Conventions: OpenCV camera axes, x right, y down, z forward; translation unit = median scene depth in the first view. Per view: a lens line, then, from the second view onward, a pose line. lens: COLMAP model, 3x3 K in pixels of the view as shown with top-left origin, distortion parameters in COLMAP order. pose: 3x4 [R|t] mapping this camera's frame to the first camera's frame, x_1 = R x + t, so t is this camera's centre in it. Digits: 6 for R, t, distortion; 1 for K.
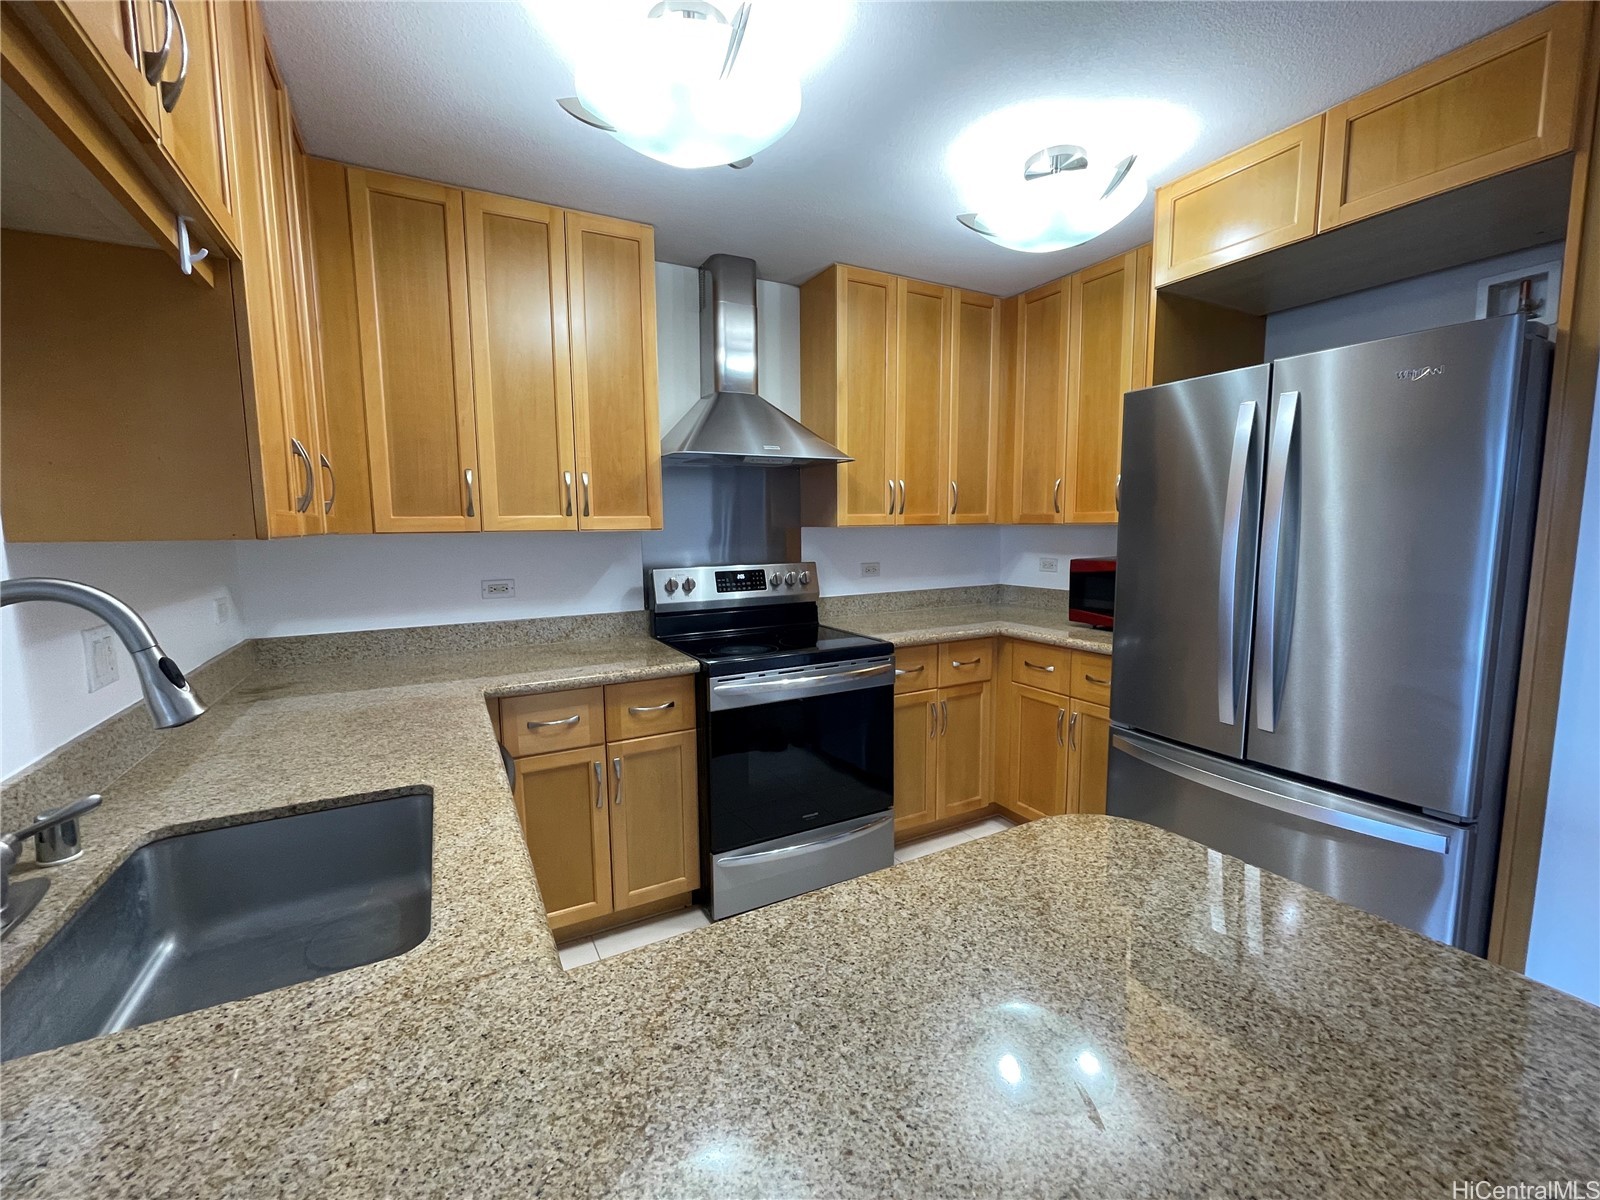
lens RADIAL K [[657.5, 0, 788.4], [0, 657.5, 596.8], [0, 0, 1]] dist [0.000960, 0.000206]
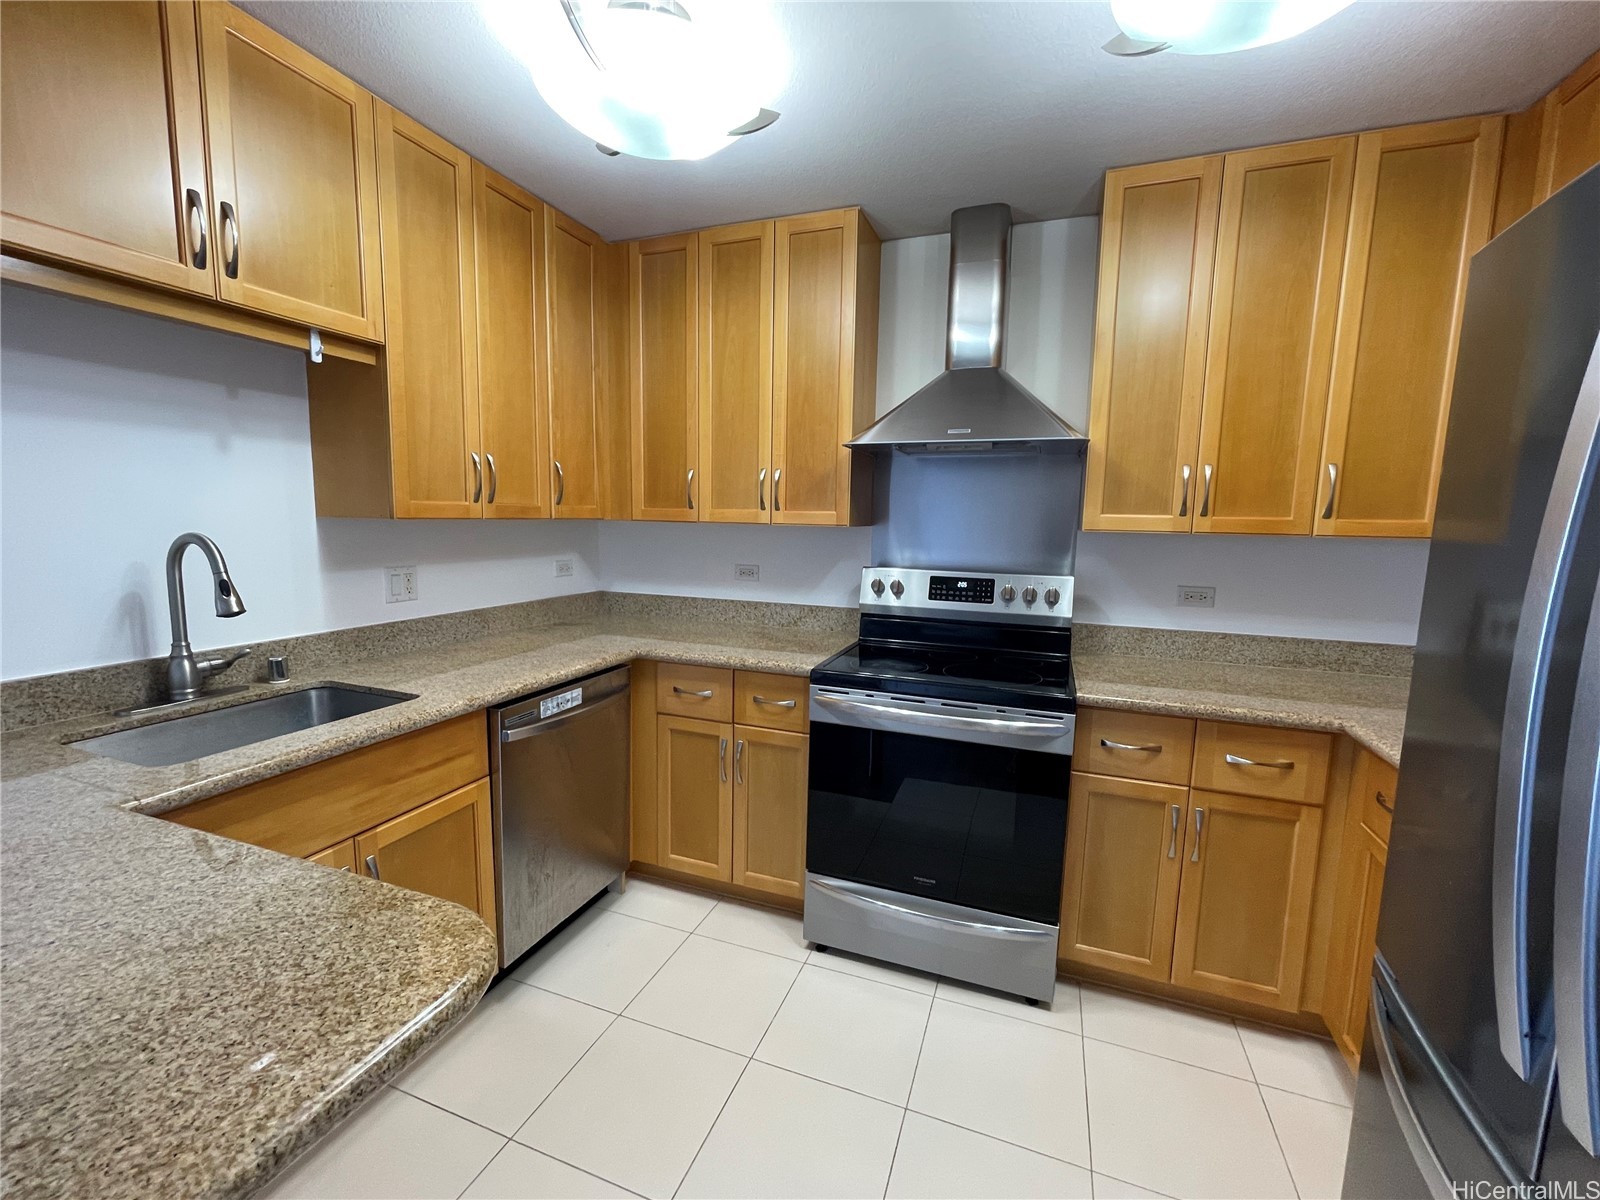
lens RADIAL K [[657.5, 0, 799.1], [0, 657.5, 596.8], [0, 0, 1]] dist [0.000960, 0.000206]
pose [[0.661727, 0.114933, -0.740884, 0.451130], [-0.109482, 0.992401, 0.056165, -0.042586], [0.741709, 0.043948, 0.669281, 0.289188]]
